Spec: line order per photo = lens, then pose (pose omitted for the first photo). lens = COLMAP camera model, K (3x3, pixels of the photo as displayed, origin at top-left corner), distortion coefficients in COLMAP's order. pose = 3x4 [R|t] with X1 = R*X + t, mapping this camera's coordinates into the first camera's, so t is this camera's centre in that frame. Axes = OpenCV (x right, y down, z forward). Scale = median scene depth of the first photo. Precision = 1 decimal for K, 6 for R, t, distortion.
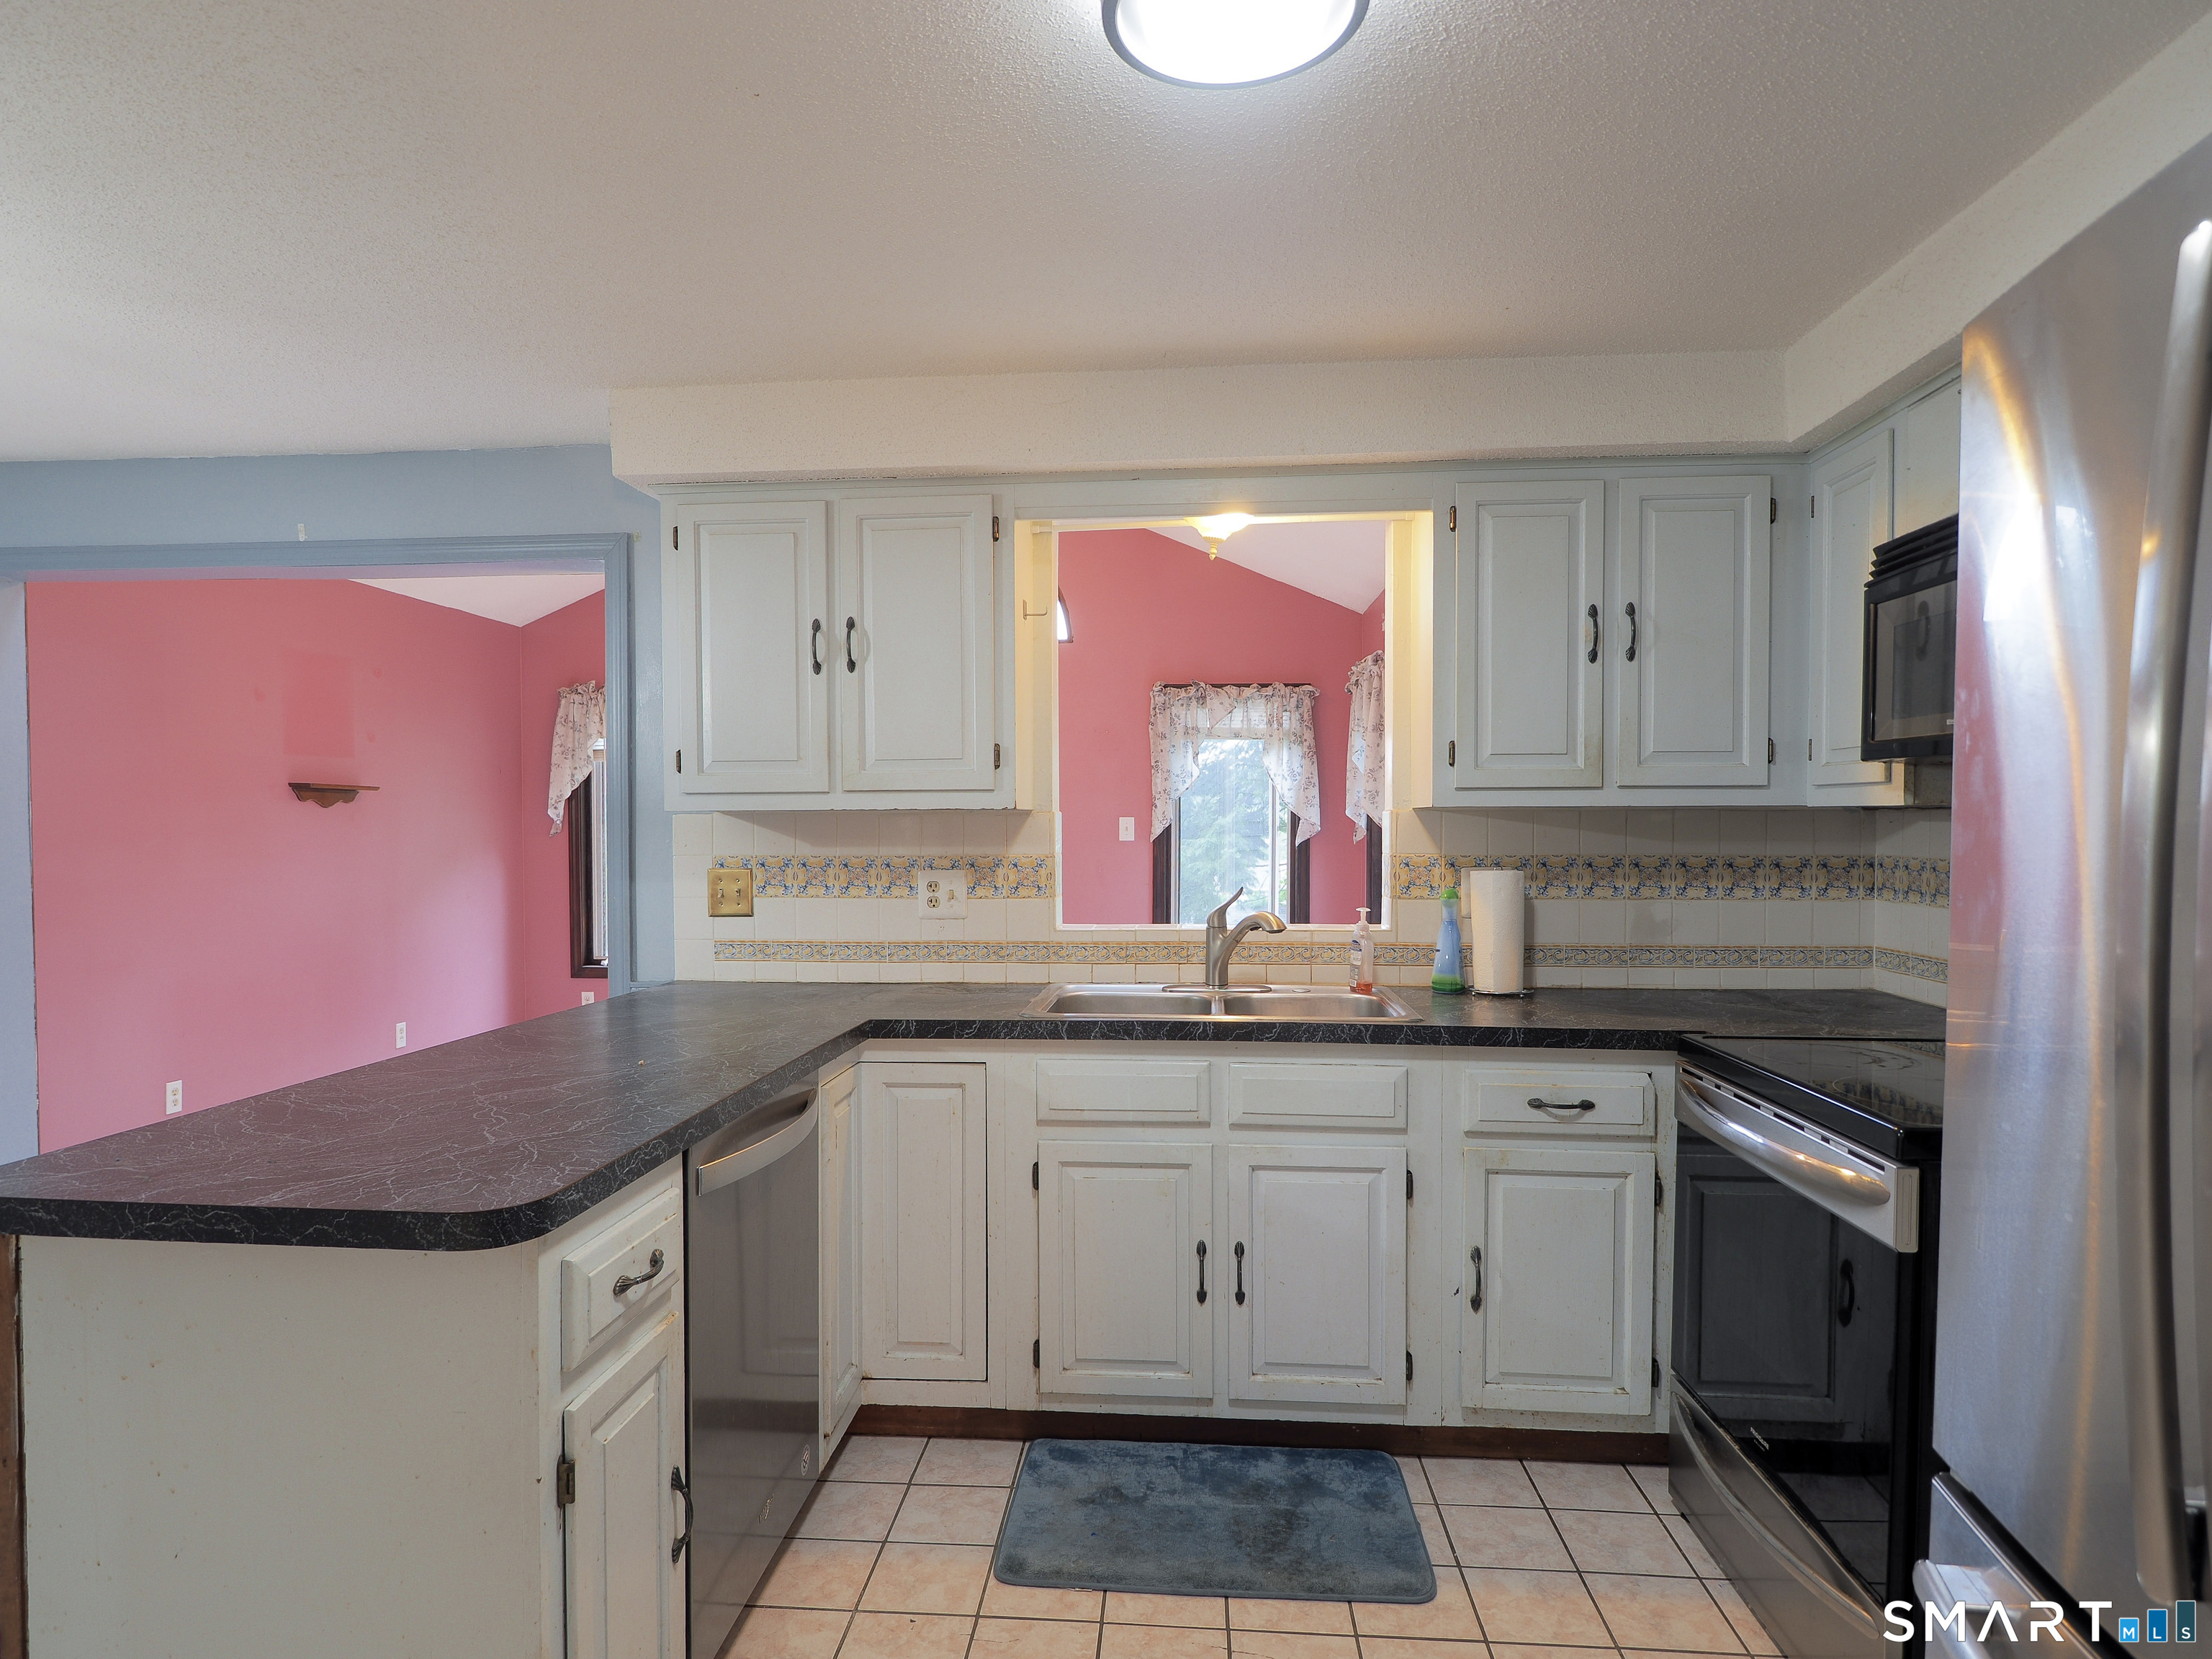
lens RADIAL K [[1267.7, 0, 1108.7], [0, 1267.7, 852.2], [0, 0, 1]] dist [-0.004161, -0.001418]
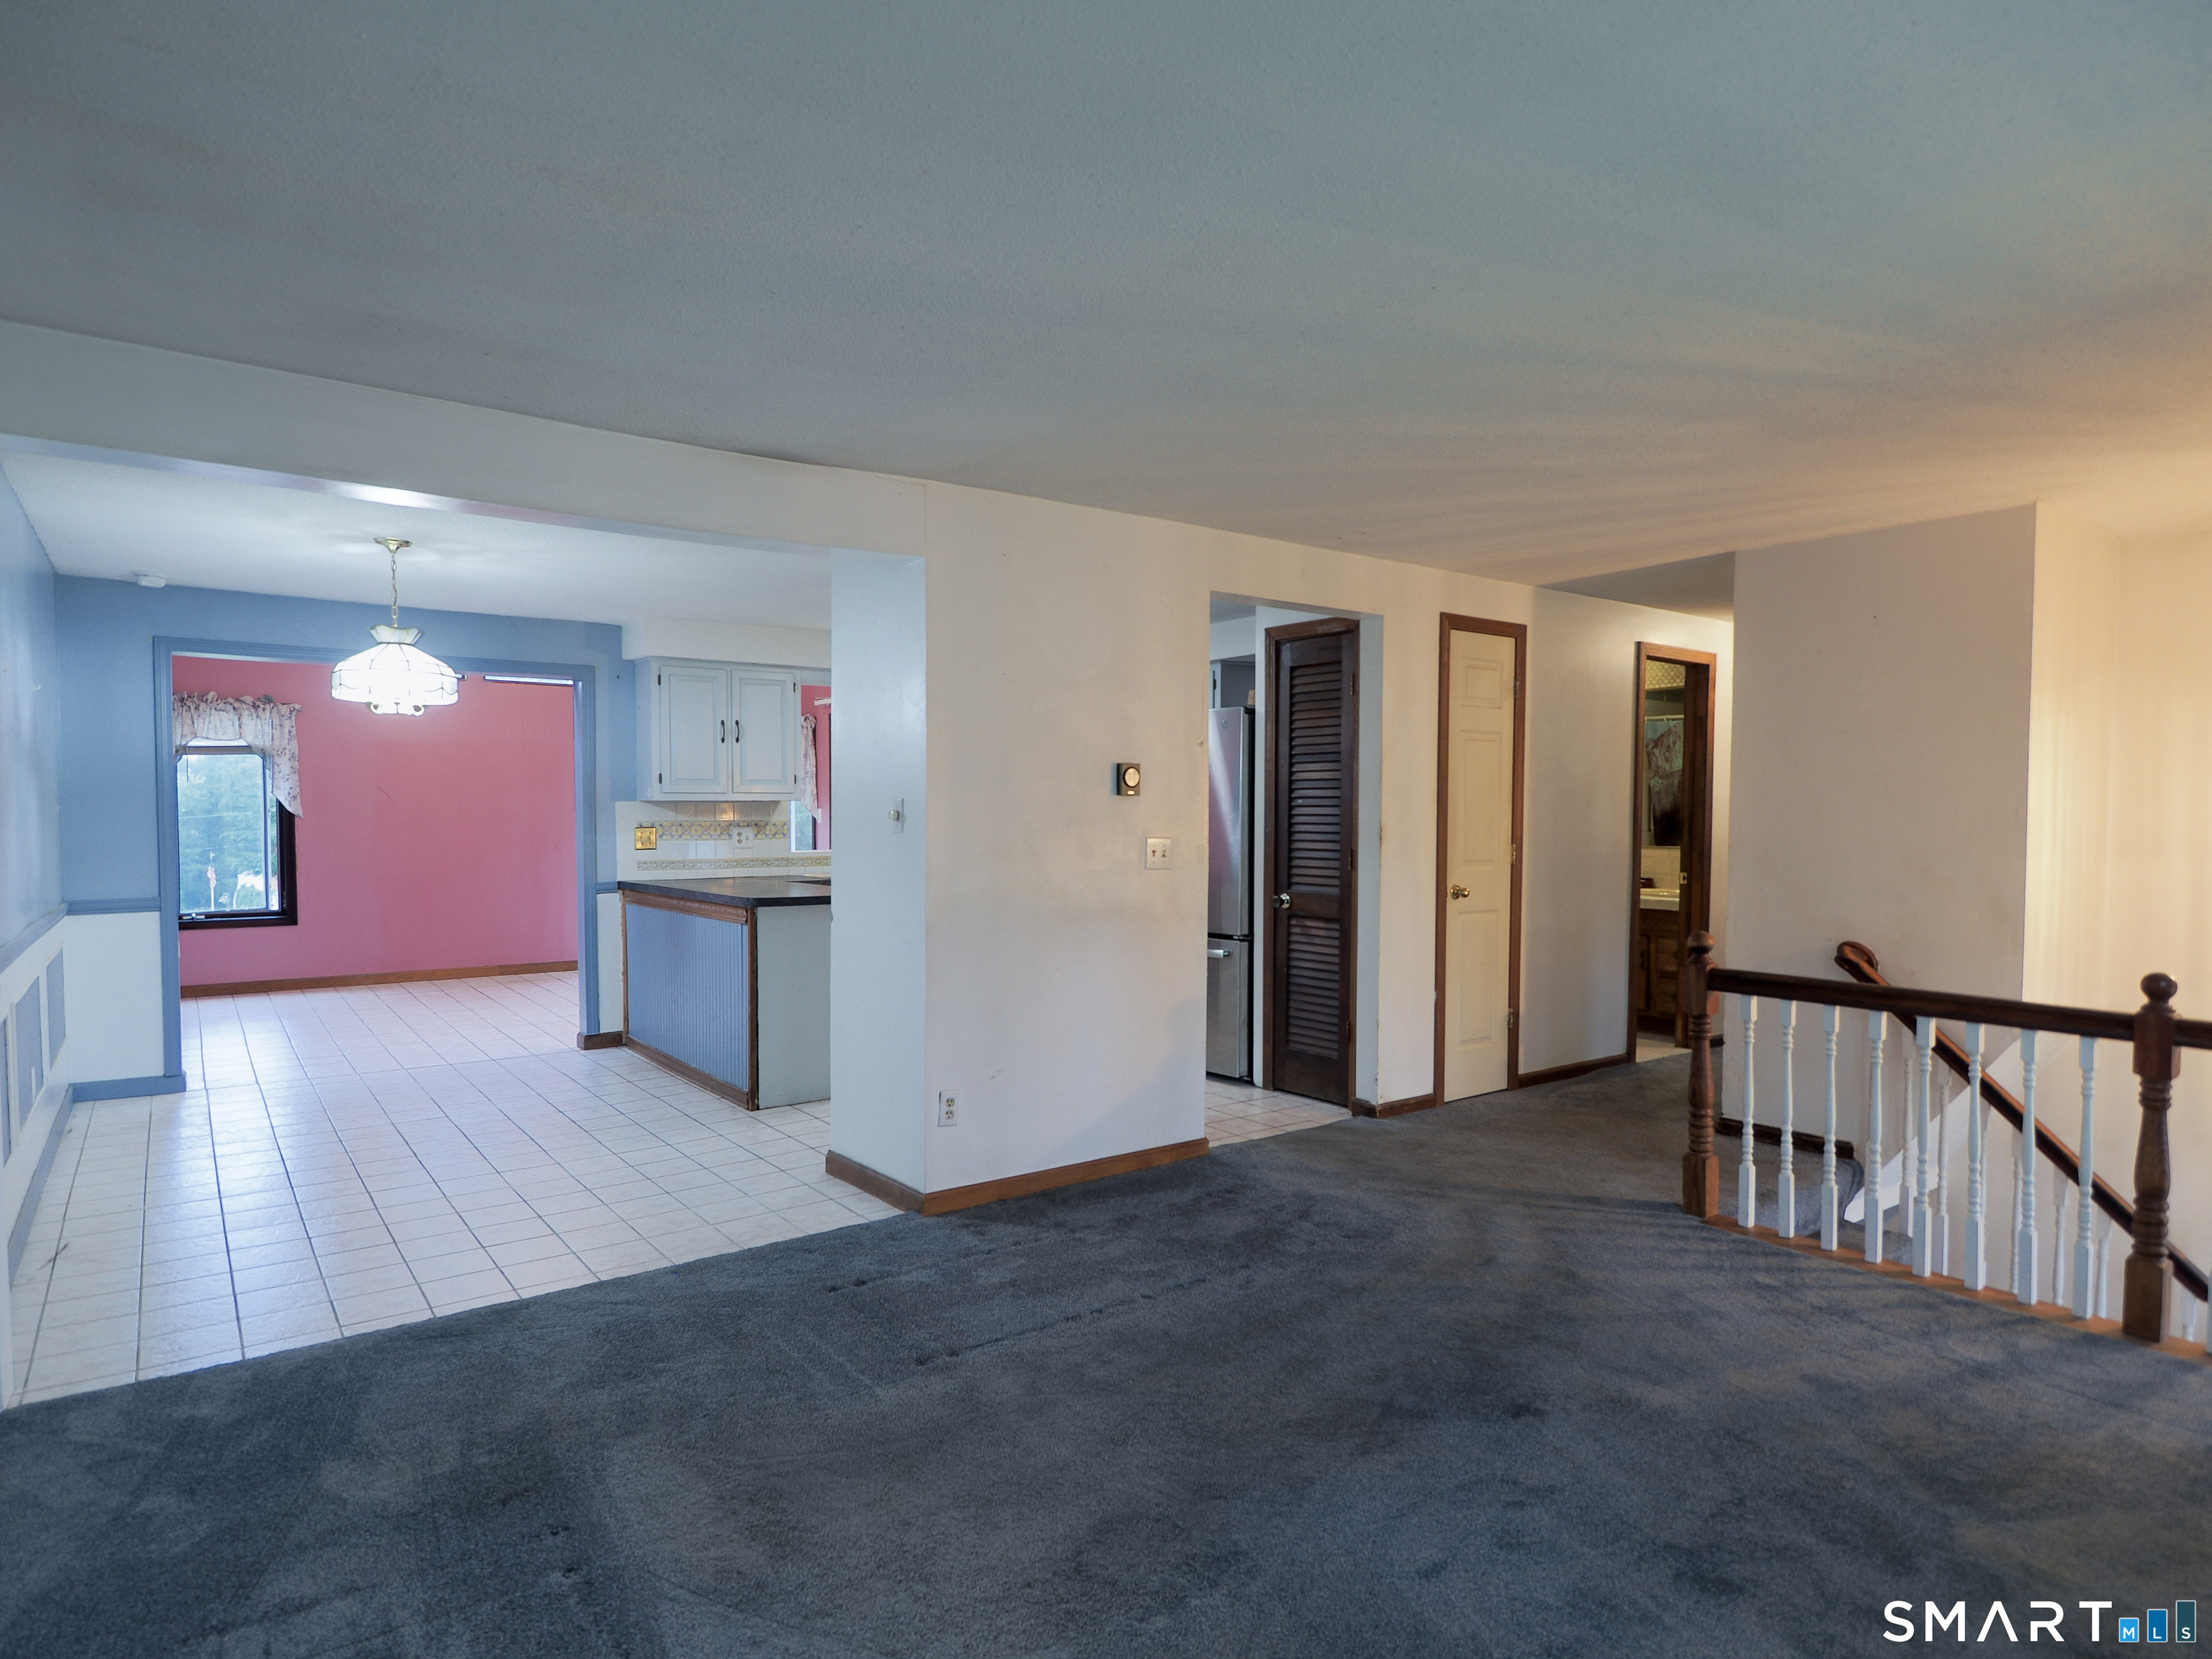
lens RADIAL K [[1240.1, 0, 1104.9], [0, 1240.1, 866.1], [0, 0, 1]] dist [-0.003516, -0.005682]
pose [[0.758801, -0.028341, 0.650705, -1.246963], [0.012780, 0.999508, 0.028630, 0.032444], [-0.651197, -0.013408, 0.758791, -1.278391]]
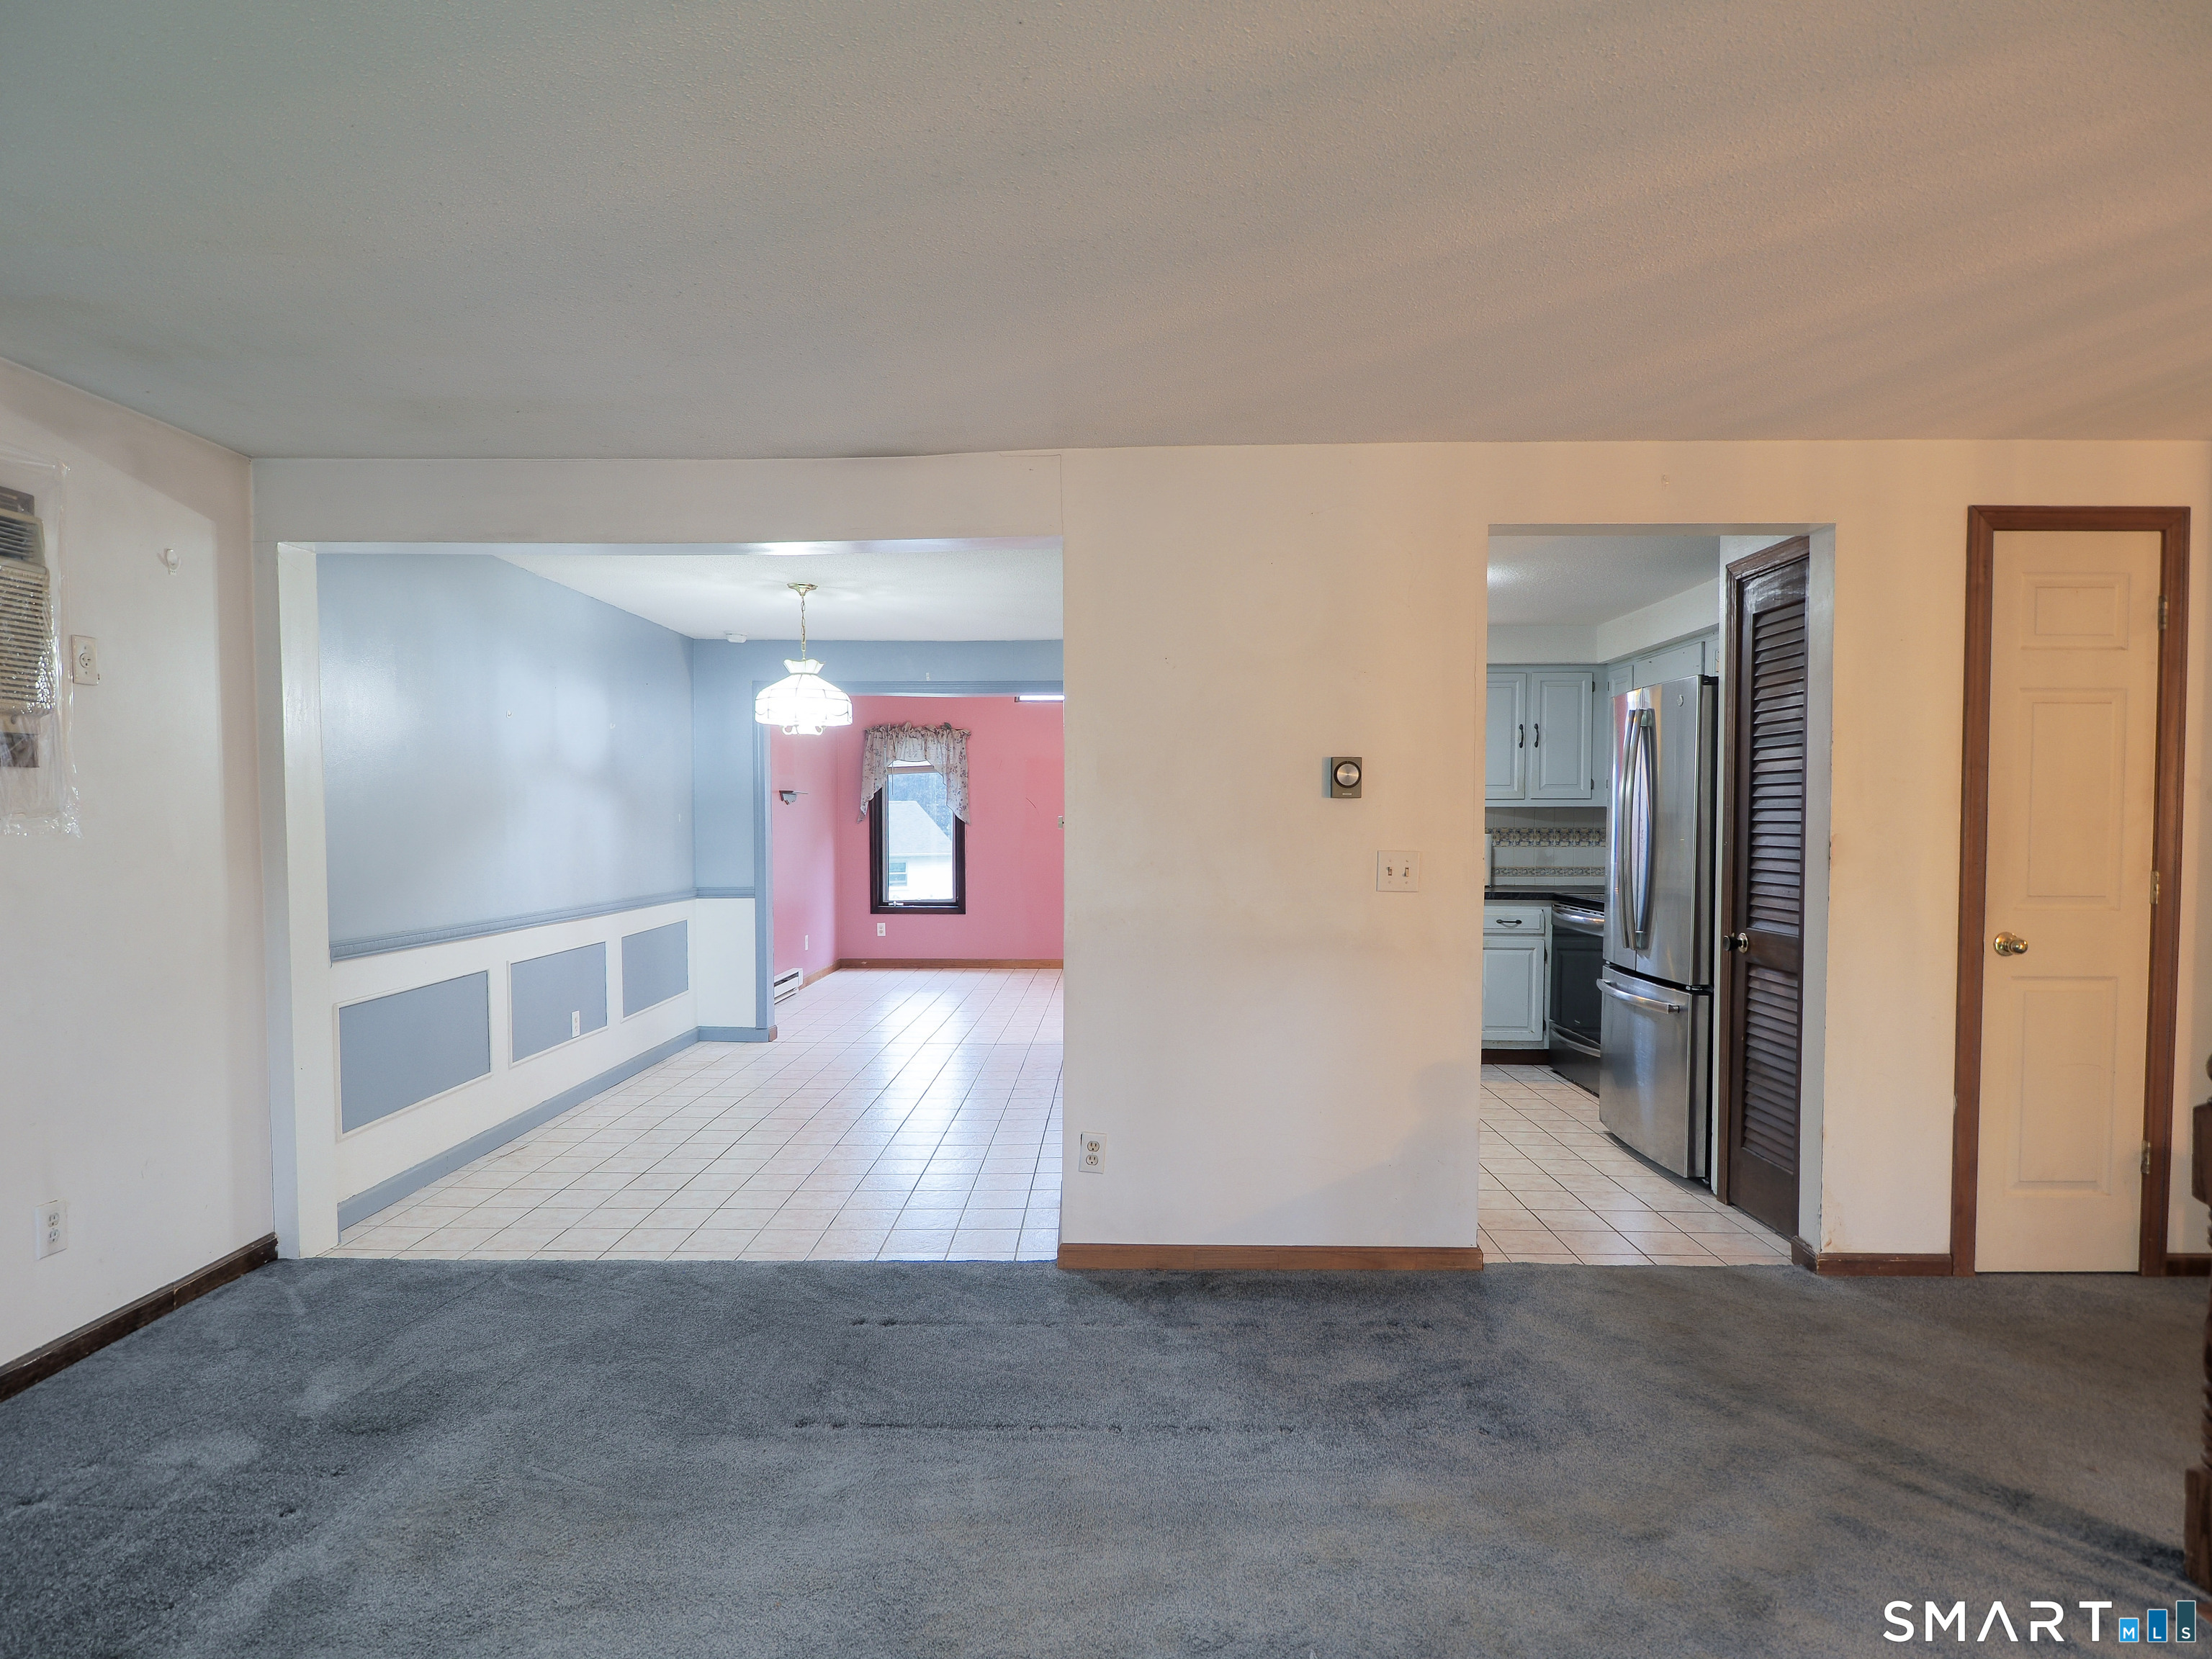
lens RADIAL K [[1240.1, 0, 1104.9], [0, 1240.1, 866.1], [0, 0, 1]] dist [-0.003516, -0.005682]
pose [[0.998730, -0.002528, 0.050321, -0.535842], [0.001646, 0.999845, 0.017554, 0.034660], [-0.050357, -0.017449, 0.998579, -1.339623]]
